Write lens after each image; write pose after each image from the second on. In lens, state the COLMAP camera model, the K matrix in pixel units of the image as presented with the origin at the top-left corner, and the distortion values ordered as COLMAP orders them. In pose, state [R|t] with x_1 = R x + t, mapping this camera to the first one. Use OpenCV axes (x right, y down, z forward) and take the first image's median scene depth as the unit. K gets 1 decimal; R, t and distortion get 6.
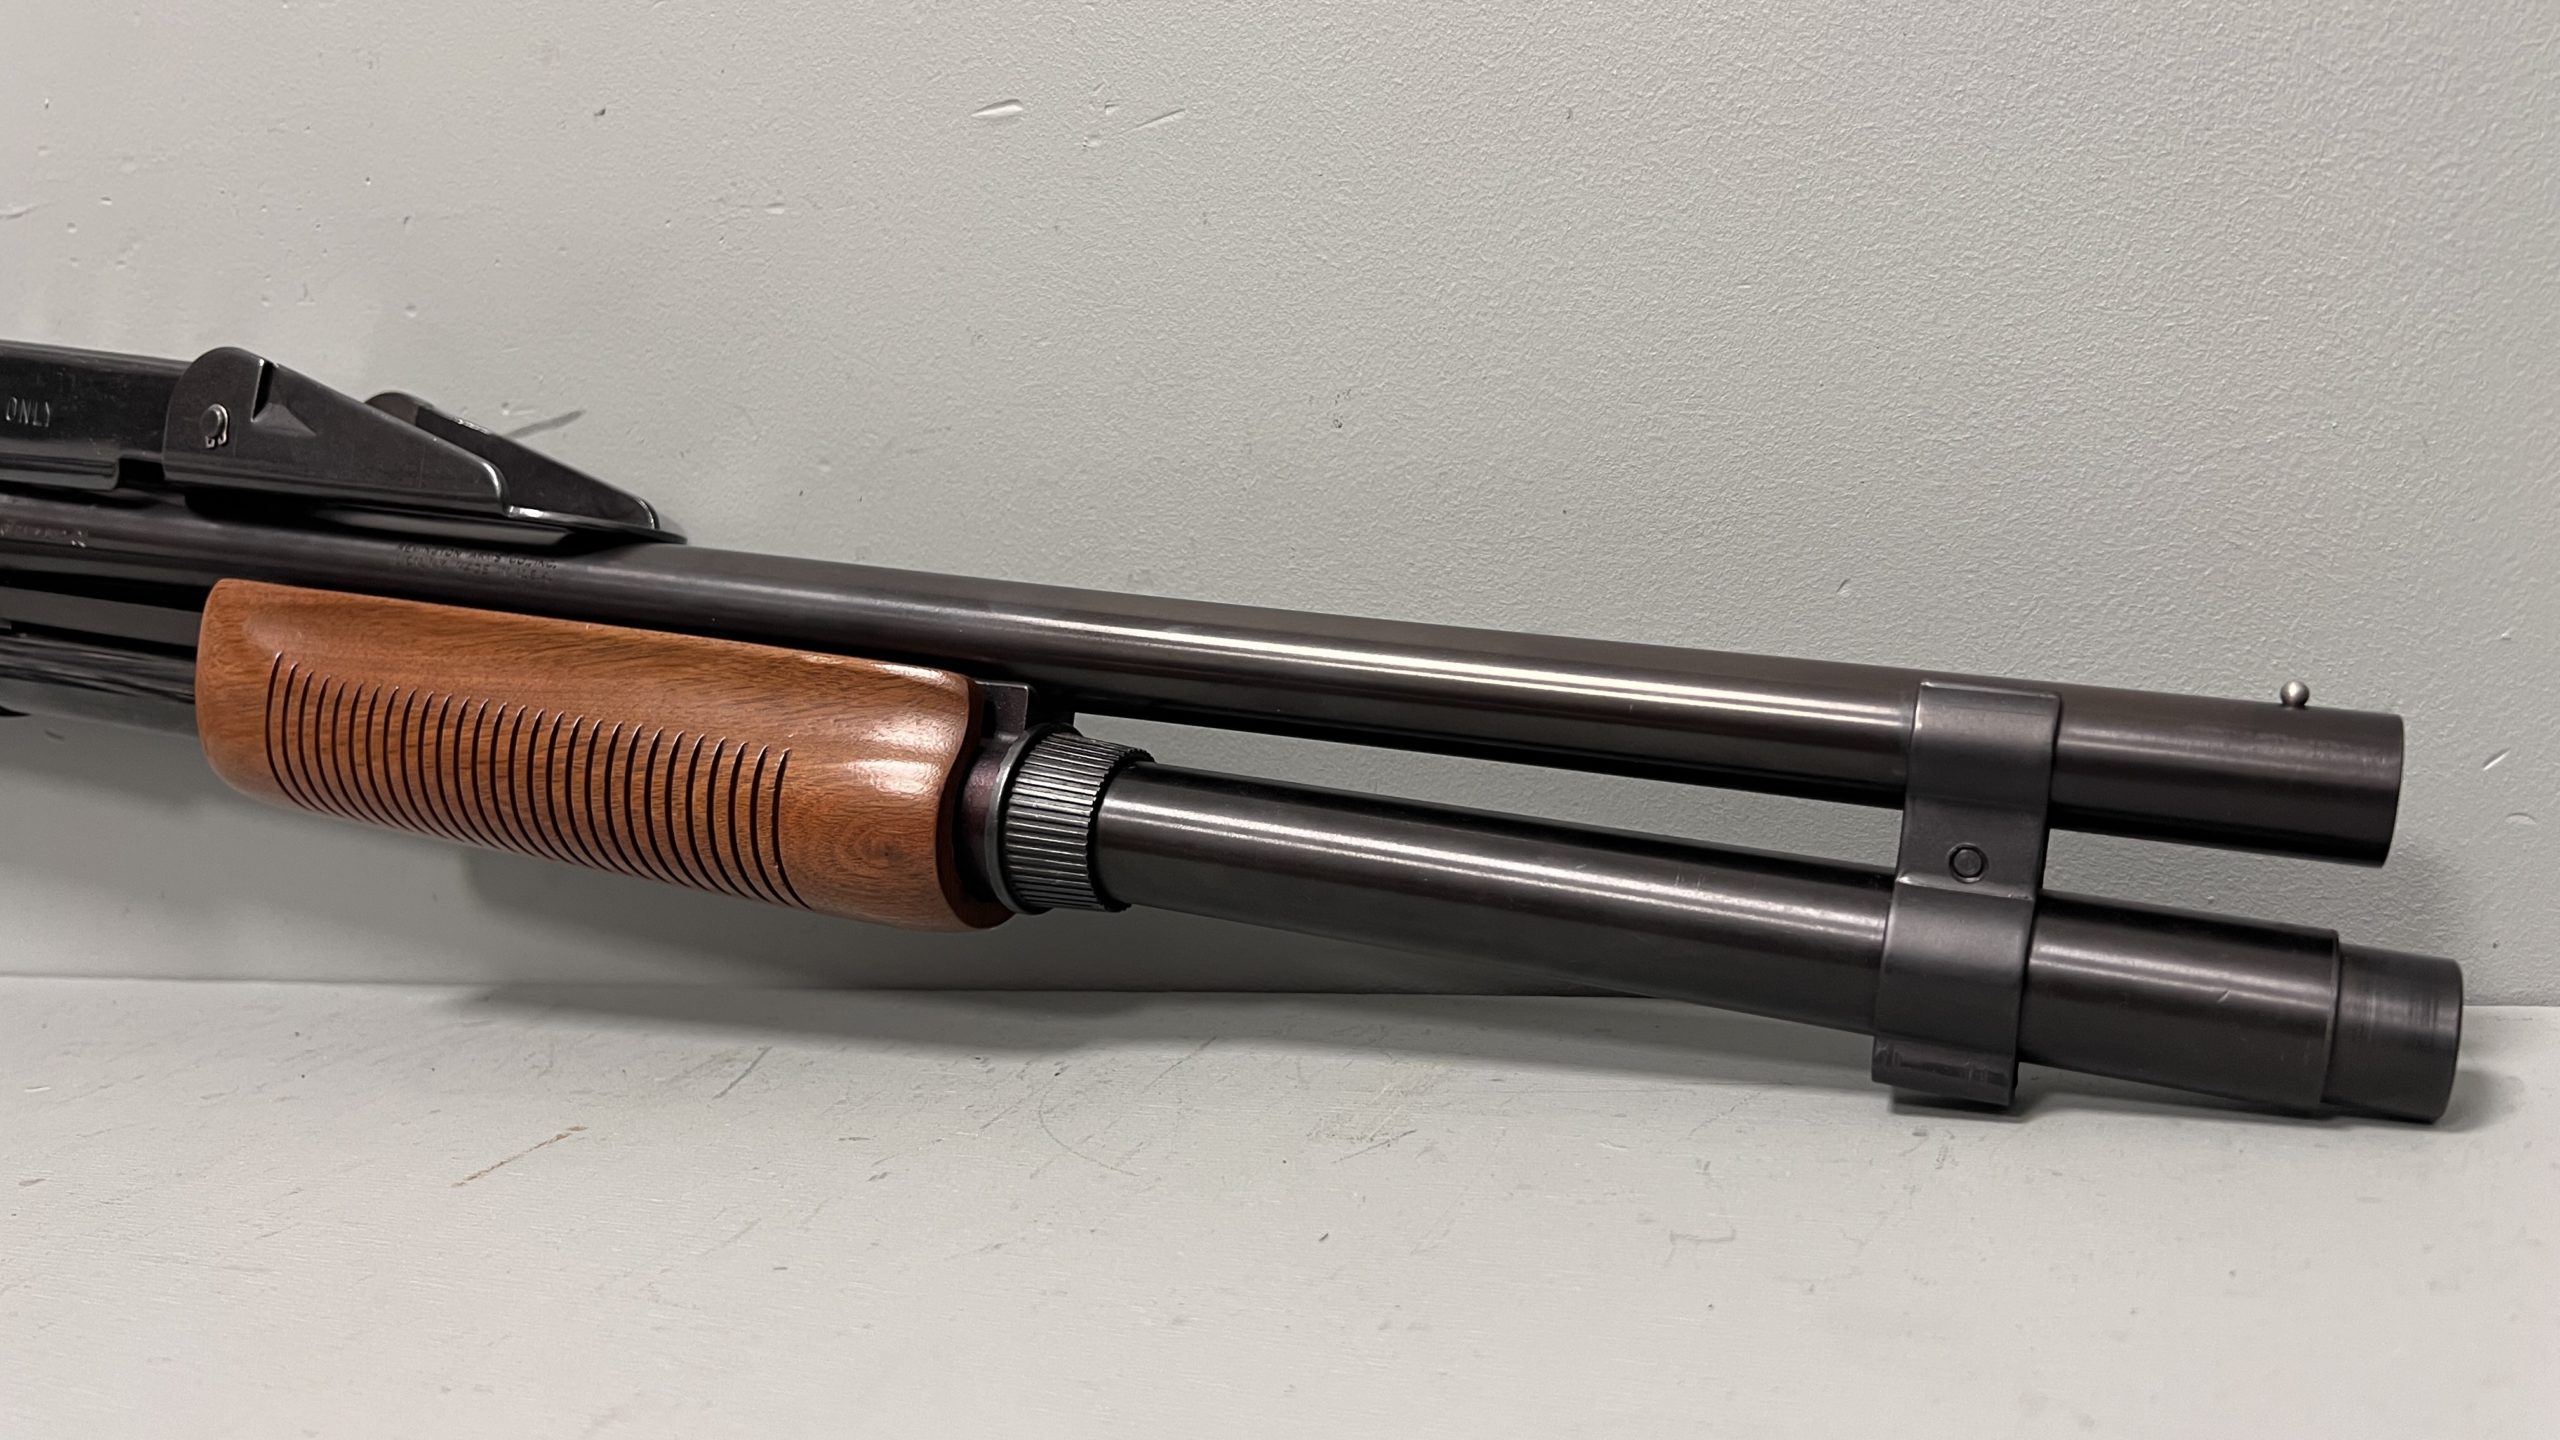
lens RADIAL K [[2023.2, 0, 1279.3], [0, 2023.2, 768.7], [0, 0, 1]] dist [0.034899, -0.004516]
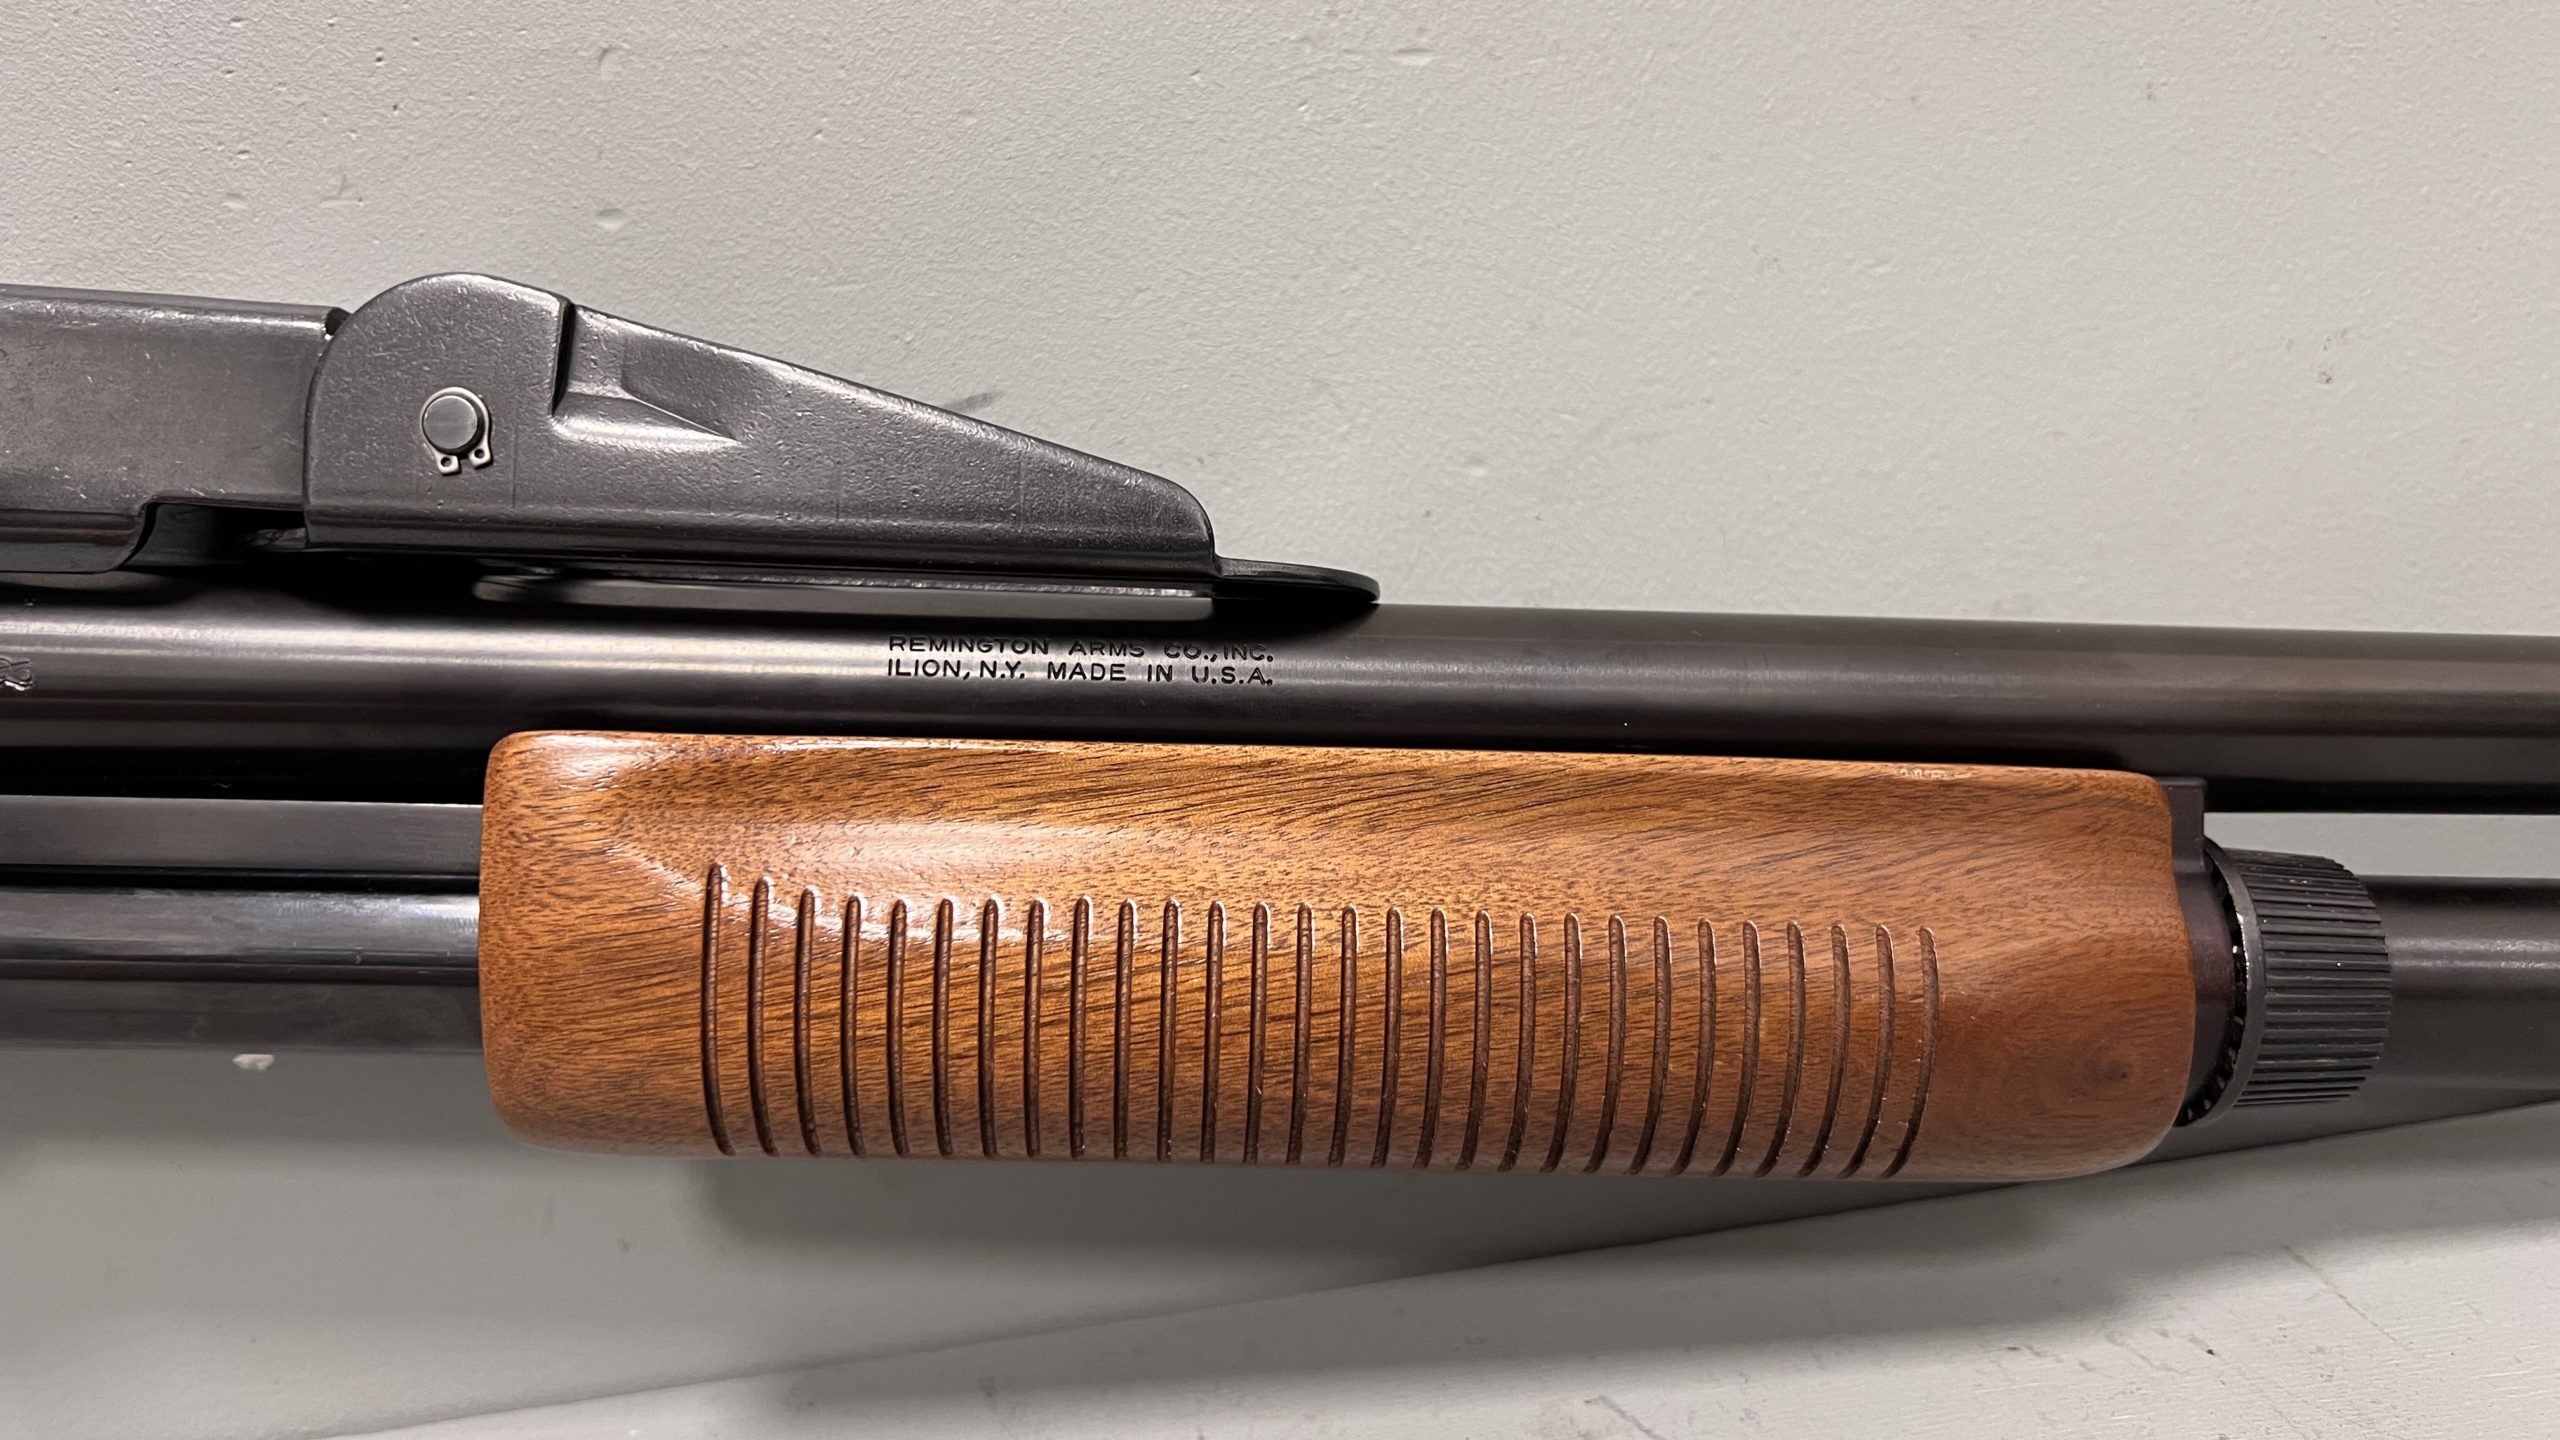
lens RADIAL K [[2118.6, 0, 1204.3], [0, 2118.6, 720.2], [0, 0, 1]] dist [0.067215, -0.126754]
pose [[0.879618, -0.092293, 0.466641, -0.668191], [0.101028, 0.994863, 0.006328, -0.089519], [-0.464828, 0.041577, 0.884424, 0.491282]]
